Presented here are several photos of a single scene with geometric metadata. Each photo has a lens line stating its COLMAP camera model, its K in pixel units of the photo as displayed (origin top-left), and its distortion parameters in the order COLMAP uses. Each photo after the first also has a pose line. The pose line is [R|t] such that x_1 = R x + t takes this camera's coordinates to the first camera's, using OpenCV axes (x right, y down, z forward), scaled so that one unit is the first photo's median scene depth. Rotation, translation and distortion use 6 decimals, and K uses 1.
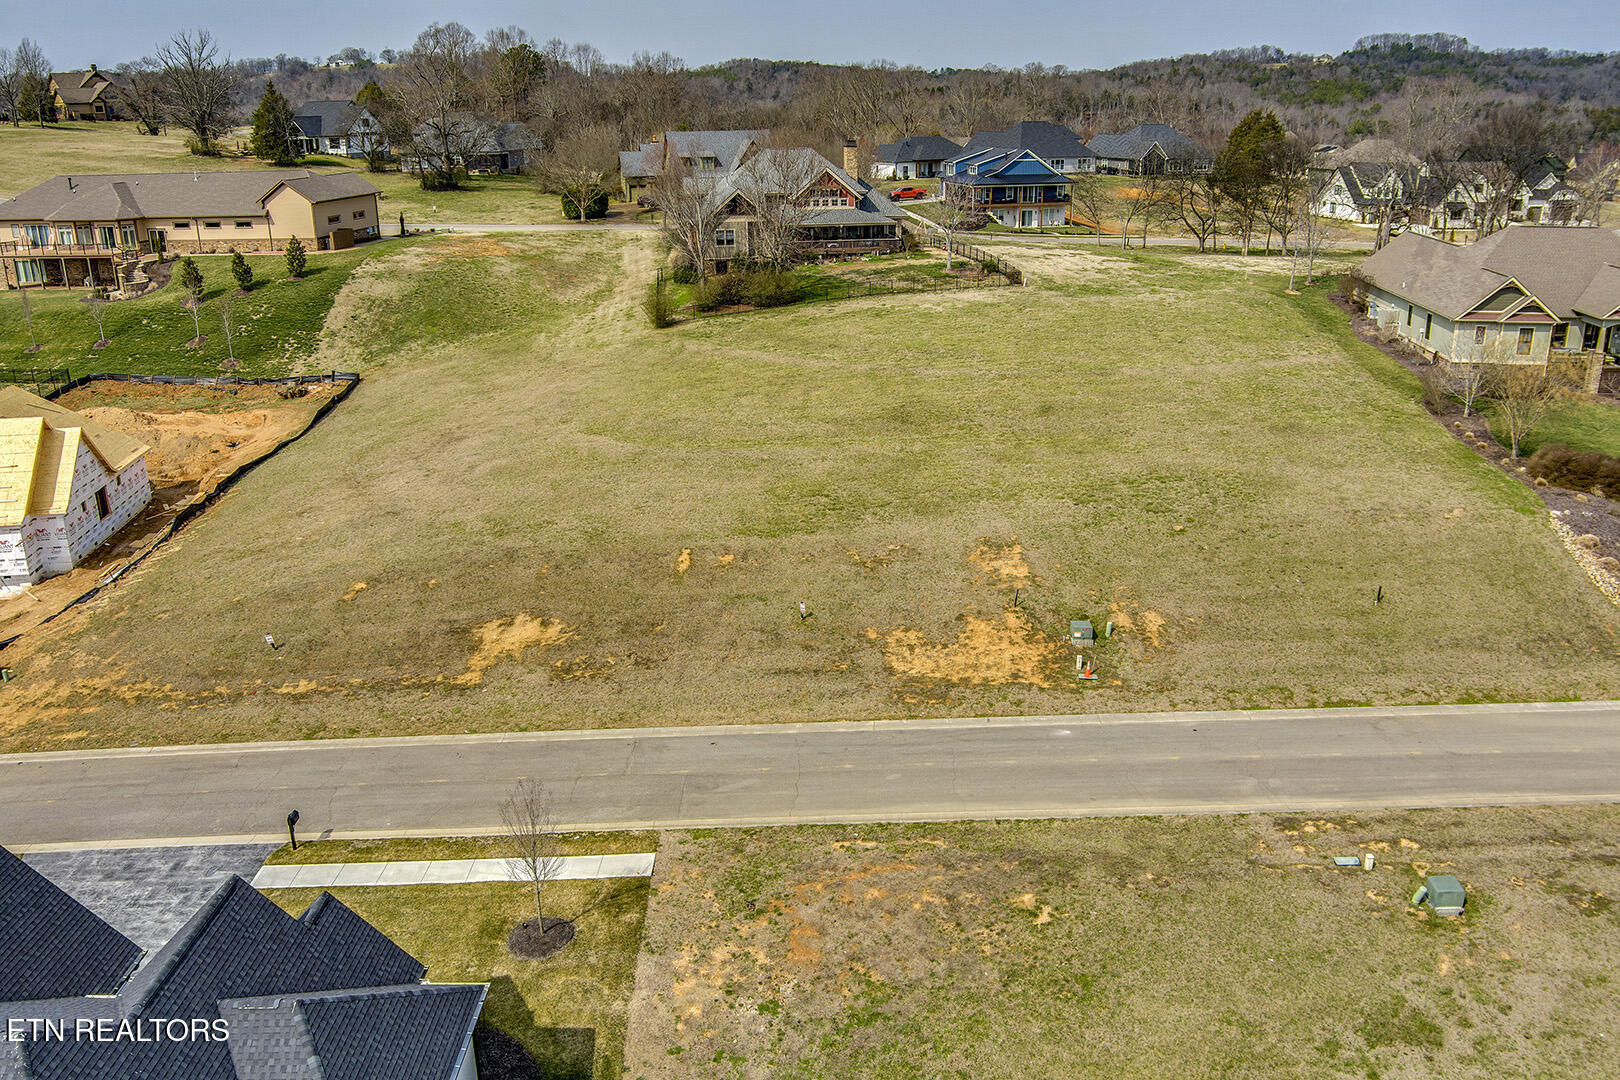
lens RADIAL K [[1309.4, 0, 805.0], [0, 1309.4, 554.9], [0, 0, 1]] dist [-0.079202, 0.029601]
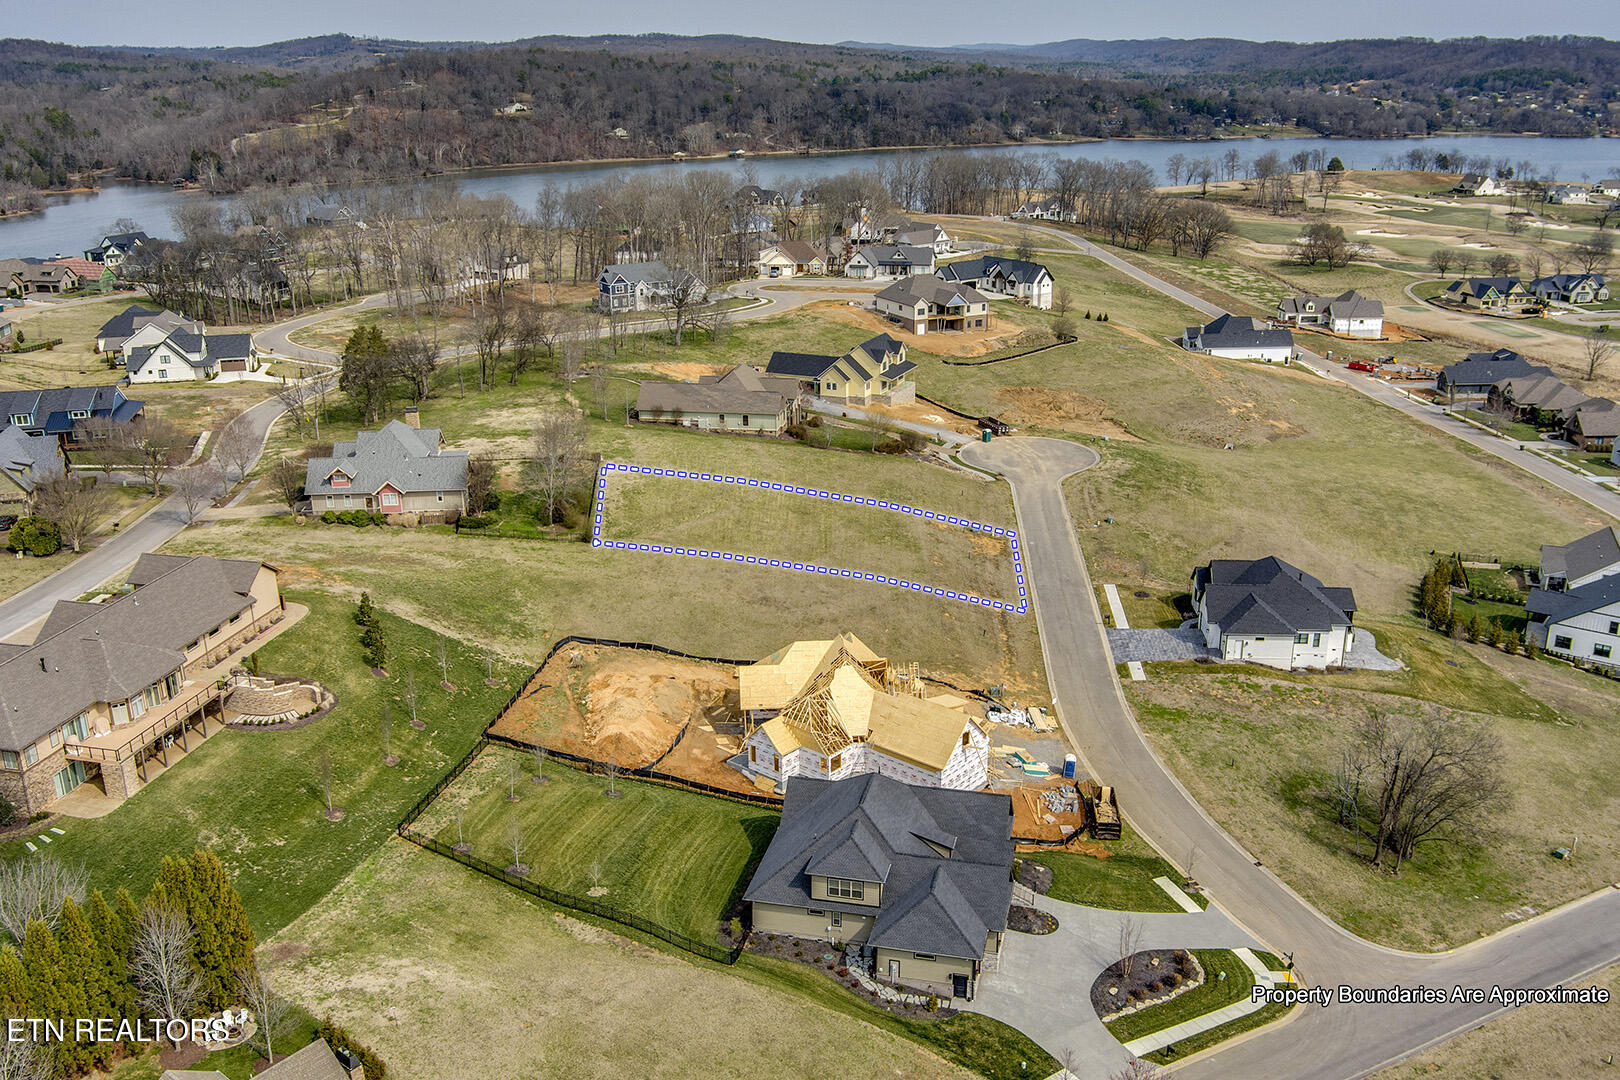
lens RADIAL K [[1440.7, 0, 815.3], [0, 1440.7, 570.2], [0, 0, 1]] dist [-0.066610, 0.007083]
pose [[0.059943, -0.332102, 0.941337, -1.761187], [0.335365, 0.894917, 0.294369, -0.569335], [-0.940179, 0.298046, 0.165019, 0.465804]]
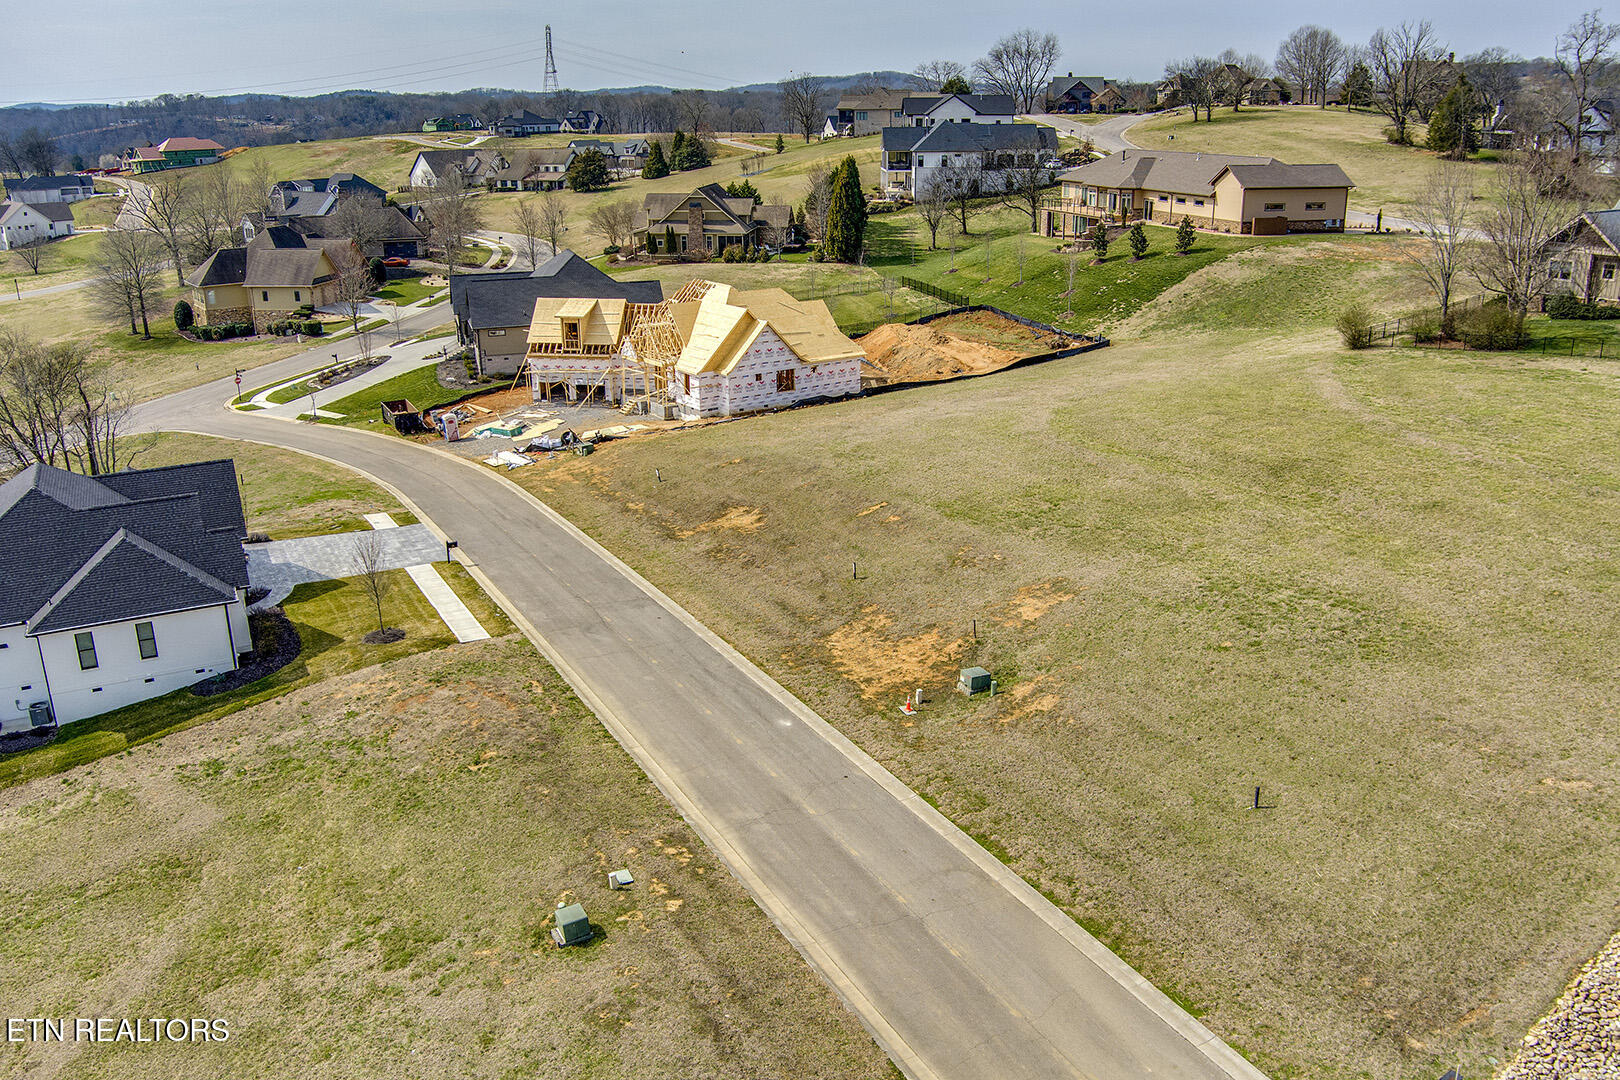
lens RADIAL K [[1309.4, 0, 805.0], [0, 1309.4, 554.9], [0, 0, 1]] dist [-0.079202, 0.029601]
pose [[0.465855, 0.298550, -0.832975, 0.509773], [-0.289472, 0.940984, 0.175370, -0.085751], [0.836173, 0.159426, 0.524784, 0.227221]]
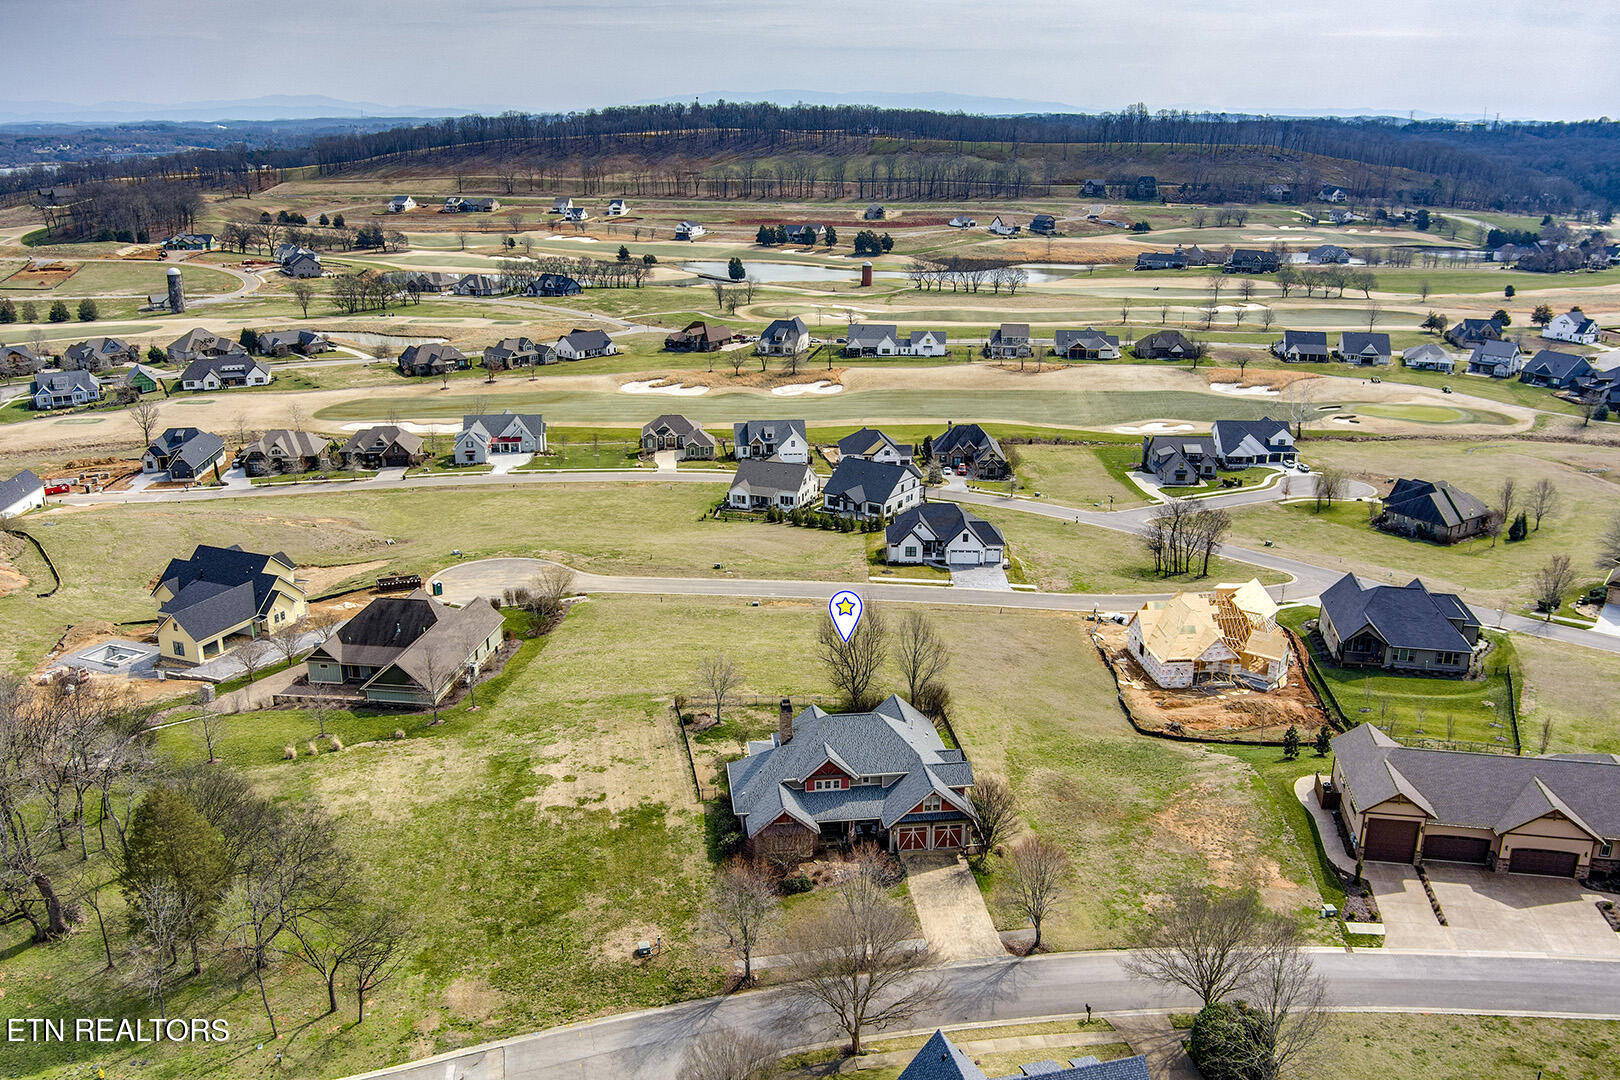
lens RADIAL K [[1328.8, 0, 803.4], [0, 1328.8, 571.3], [0, 0, 1]] dist [-0.066582, 0.002188]
pose [[-0.999518, 0.000442, 0.031057, -0.010532], [0.019582, 0.785093, 0.619068, -1.206928], [-0.024109, 0.619377, -0.784723, 2.061672]]
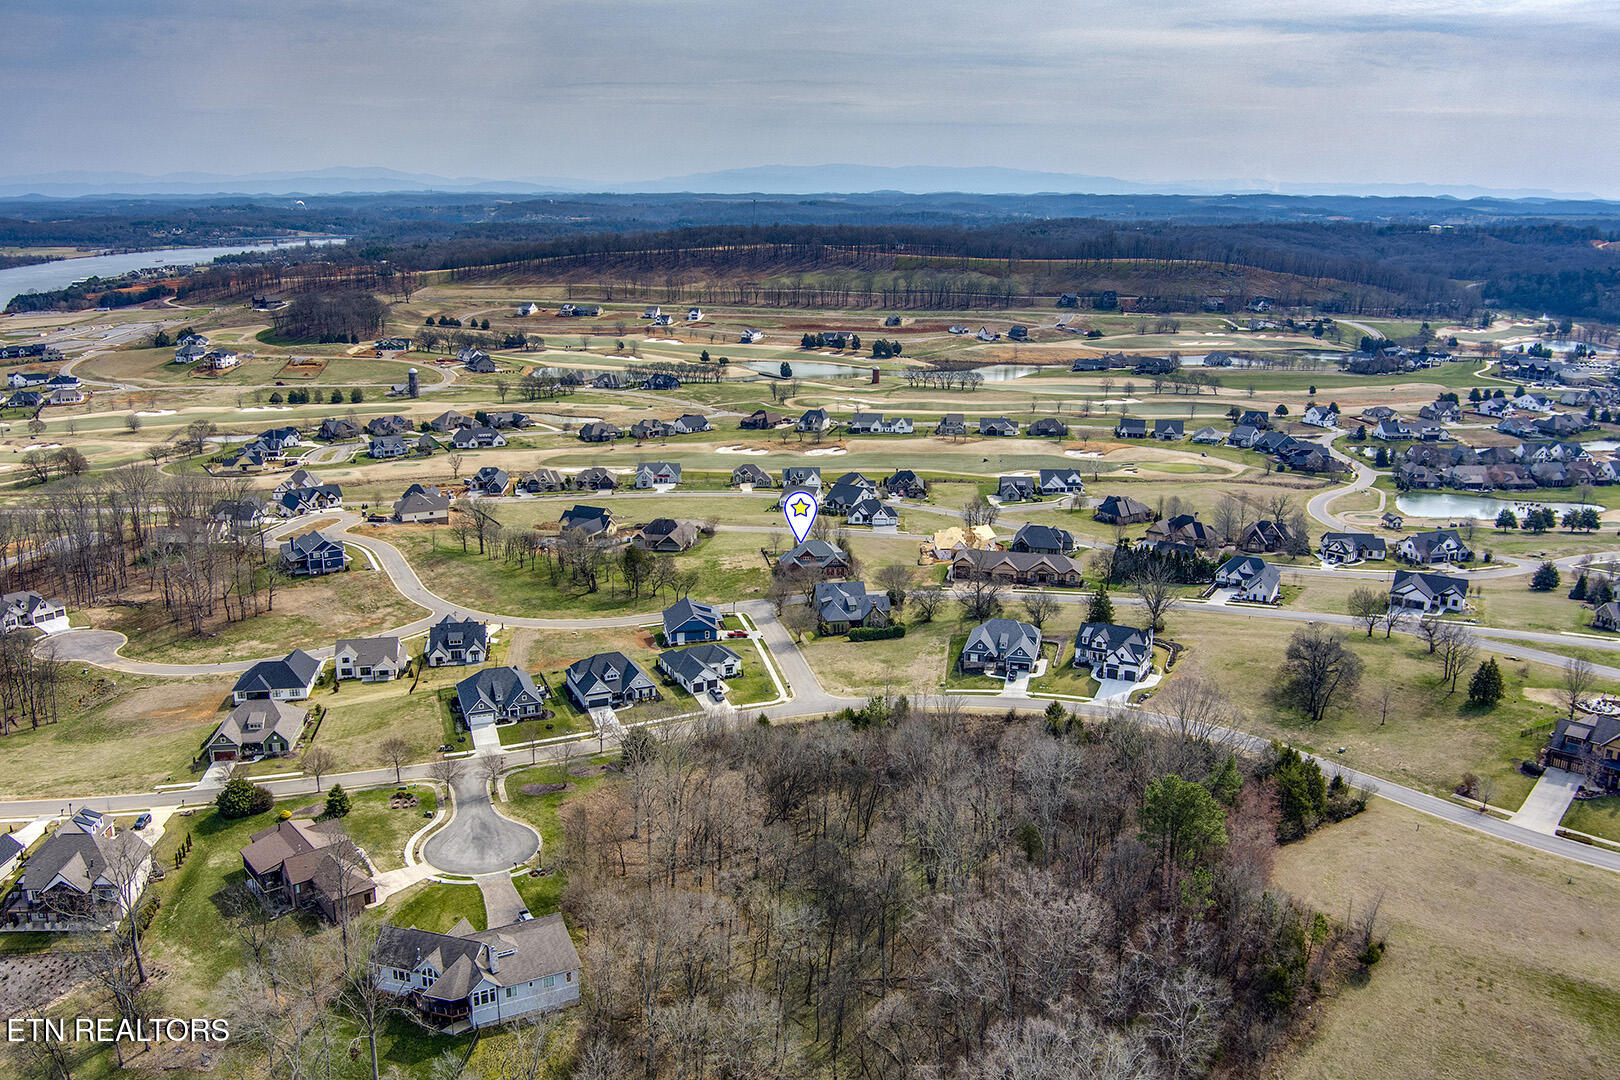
lens RADIAL K [[1342.8, 0, 803.8], [0, 1342.8, 568.6], [0, 0, 1]] dist [-0.067127, 0.003352]
pose [[-0.997707, -0.010286, 0.066894, -0.259407], [0.030053, 0.818271, 0.574047, -2.668700], [-0.060642, 0.574741, -0.816085, 4.623685]]
